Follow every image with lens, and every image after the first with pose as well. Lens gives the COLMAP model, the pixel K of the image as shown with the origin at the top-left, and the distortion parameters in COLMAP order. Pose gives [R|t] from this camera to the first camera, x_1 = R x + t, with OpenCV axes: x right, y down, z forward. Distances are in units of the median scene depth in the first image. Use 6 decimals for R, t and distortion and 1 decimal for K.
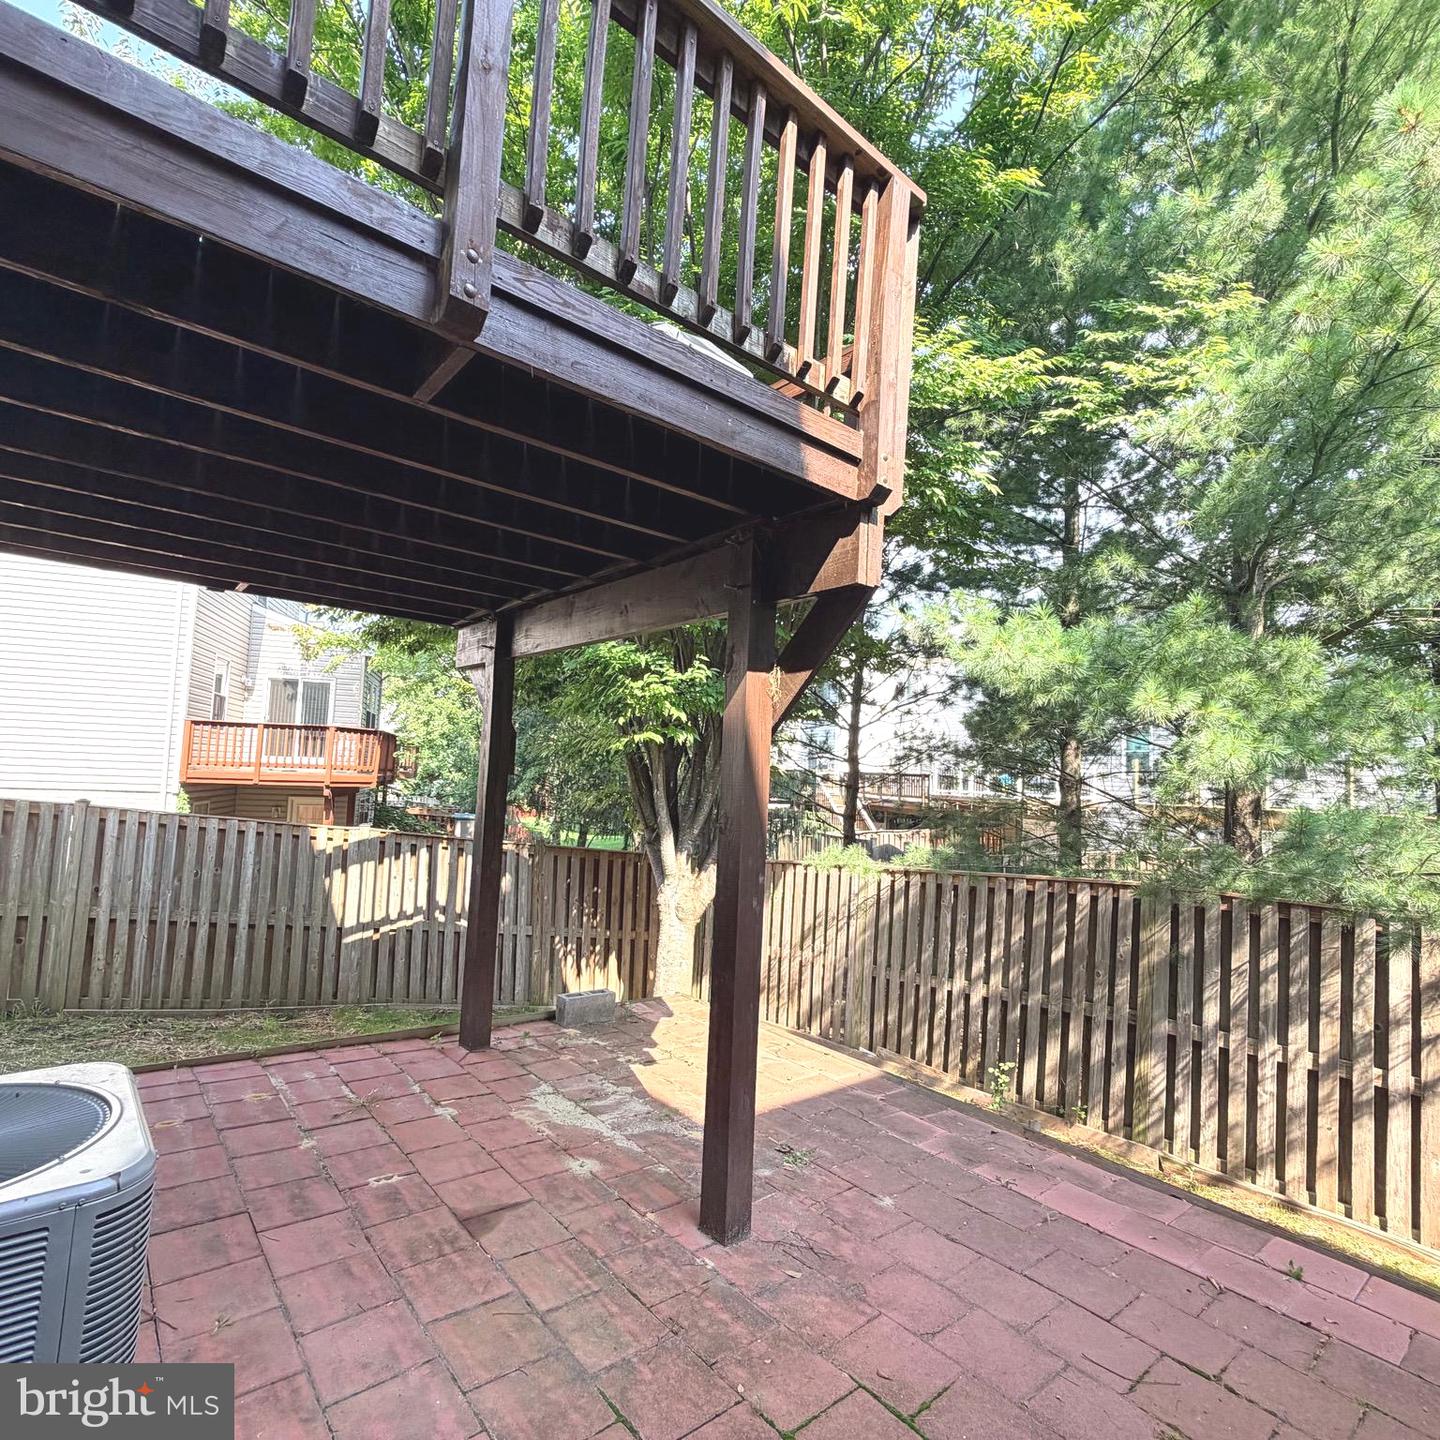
lens RADIAL K [[758.2, 0, 715.1], [0, 758.2, 724.5], [0, 0, 1]] dist [-0.001810, -0.000008]
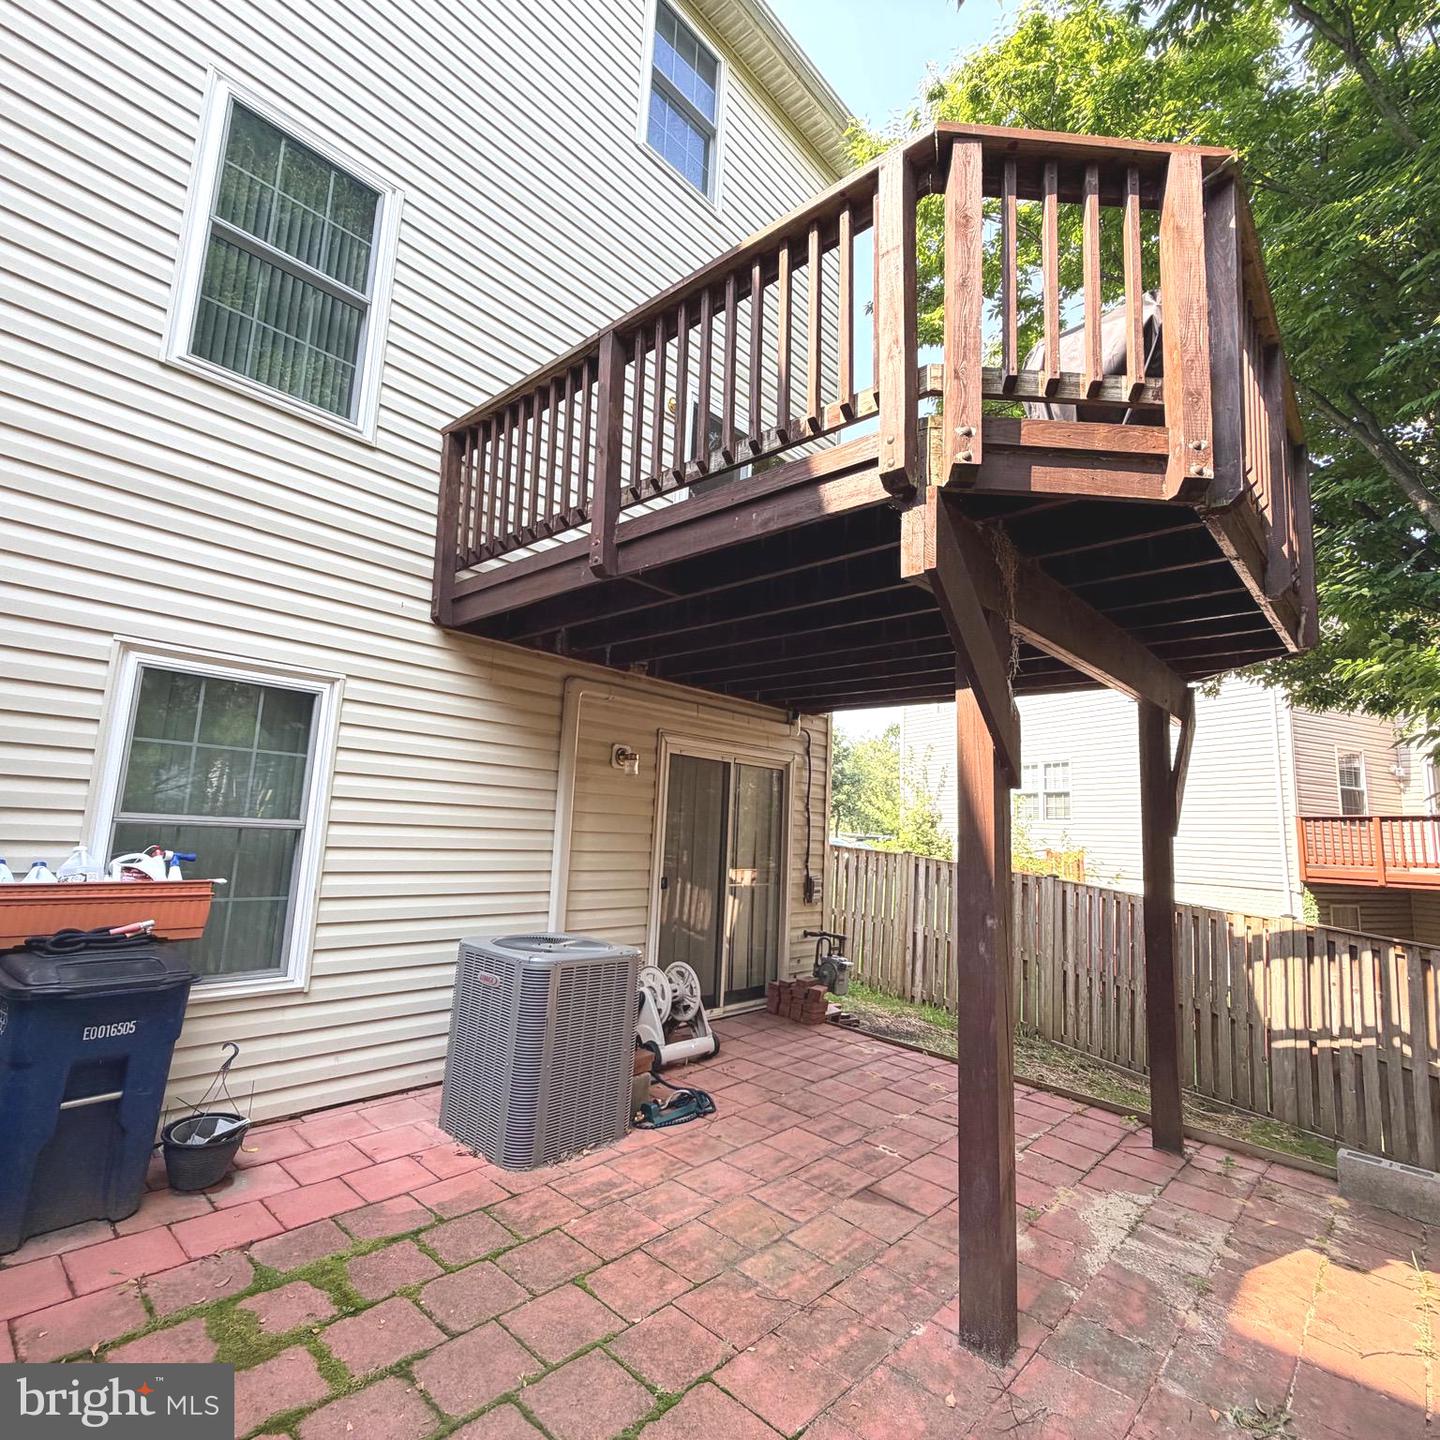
lens RADIAL K [[758.2, 0, 715.1], [0, 758.2, 724.5], [0, 0, 1]] dist [-0.001810, -0.000008]
pose [[0.127745, -0.177690, -0.975760, 0.365433], [0.029859, 0.984063, -0.175293, 0.050618], [0.991357, -0.006742, 0.131015, 0.234646]]
